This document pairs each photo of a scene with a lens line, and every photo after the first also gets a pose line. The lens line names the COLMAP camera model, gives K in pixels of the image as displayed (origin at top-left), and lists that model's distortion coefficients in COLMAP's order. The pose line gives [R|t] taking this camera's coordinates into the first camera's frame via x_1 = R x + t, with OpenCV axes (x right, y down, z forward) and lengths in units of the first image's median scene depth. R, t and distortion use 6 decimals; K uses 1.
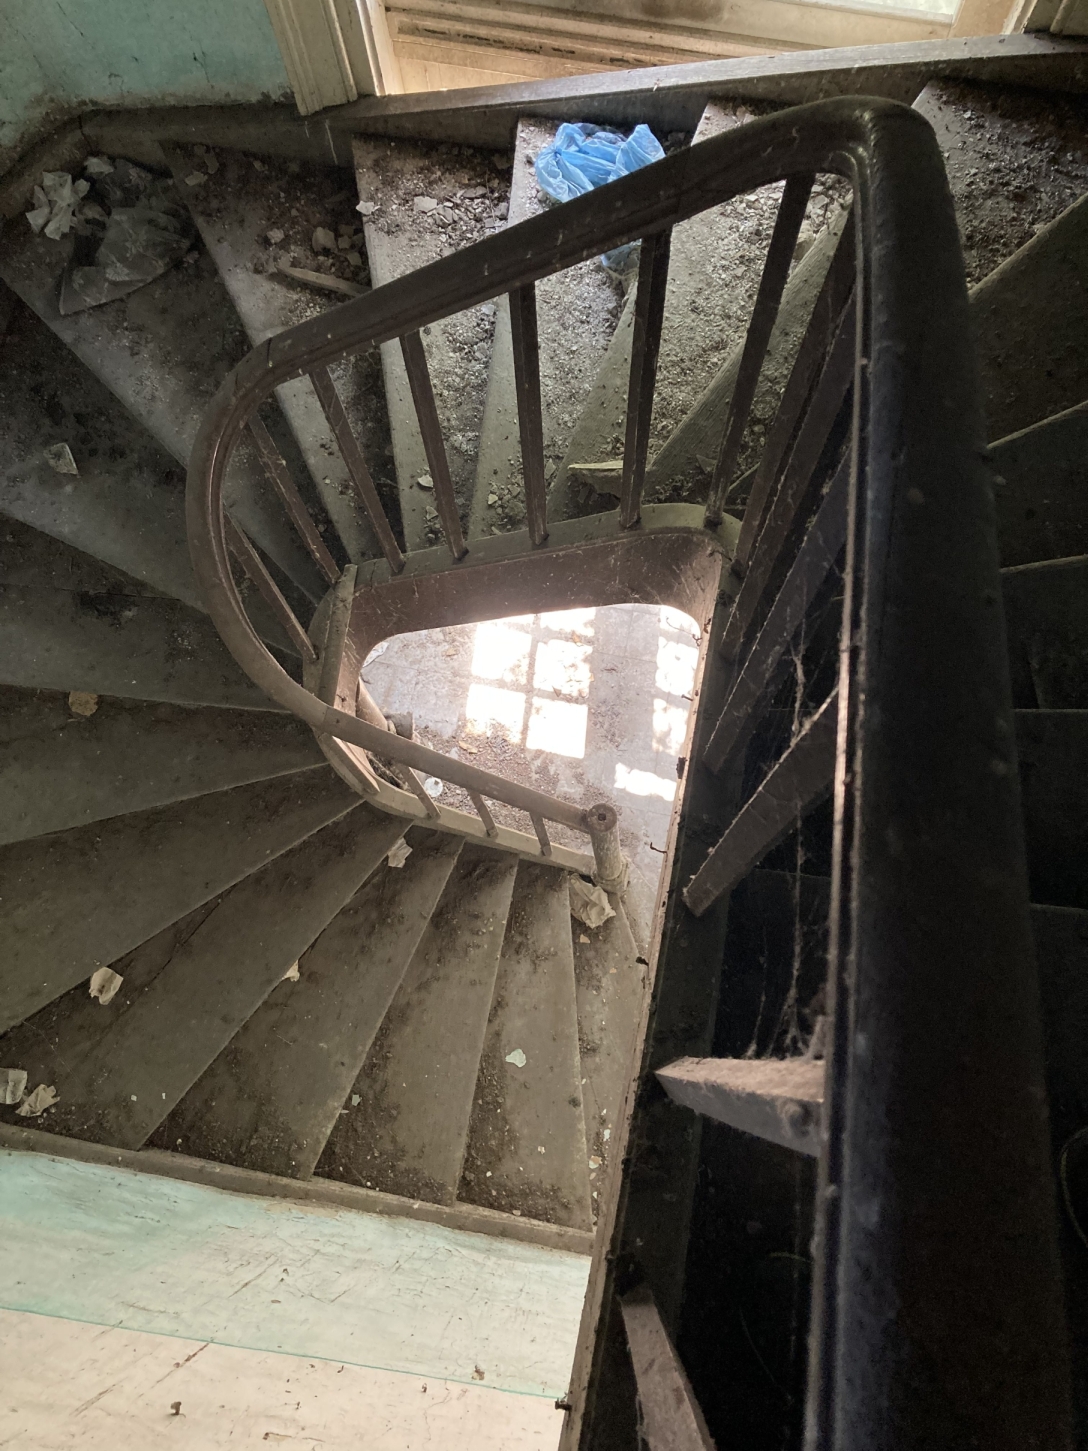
lens RADIAL K [[1145.1, 0, 584.9], [0, 1145.1, 722.0], [0, 0, 1]] dist [0.009217, -0.005420]
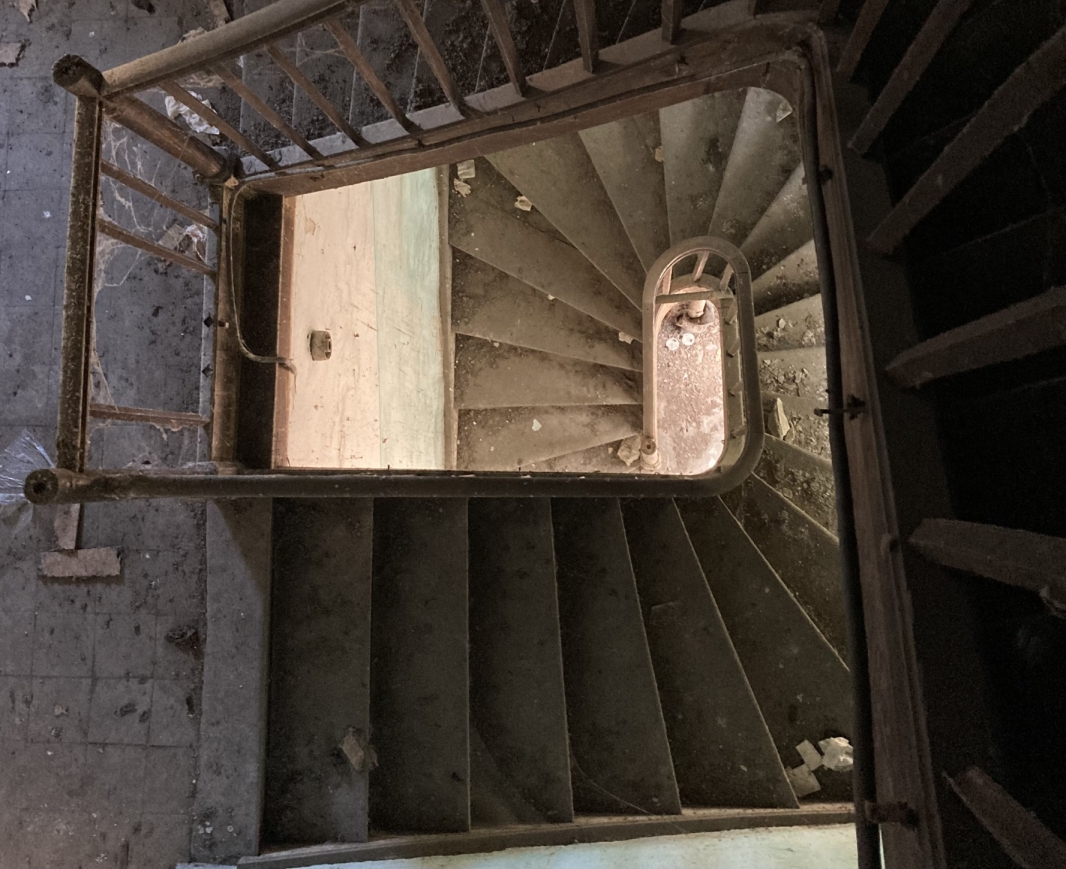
lens RADIAL K [[1052.3, 0, 533.0], [0, 1052.3, 434.5], [0, 0, 1]] dist [-0.001266, -0.003188]
pose [[0.188298, 0.980807, -0.050621, 0.039393], [-0.915402, 0.193947, 0.352738, -0.302945], [0.355786, -0.020082, 0.934352, -0.580478]]
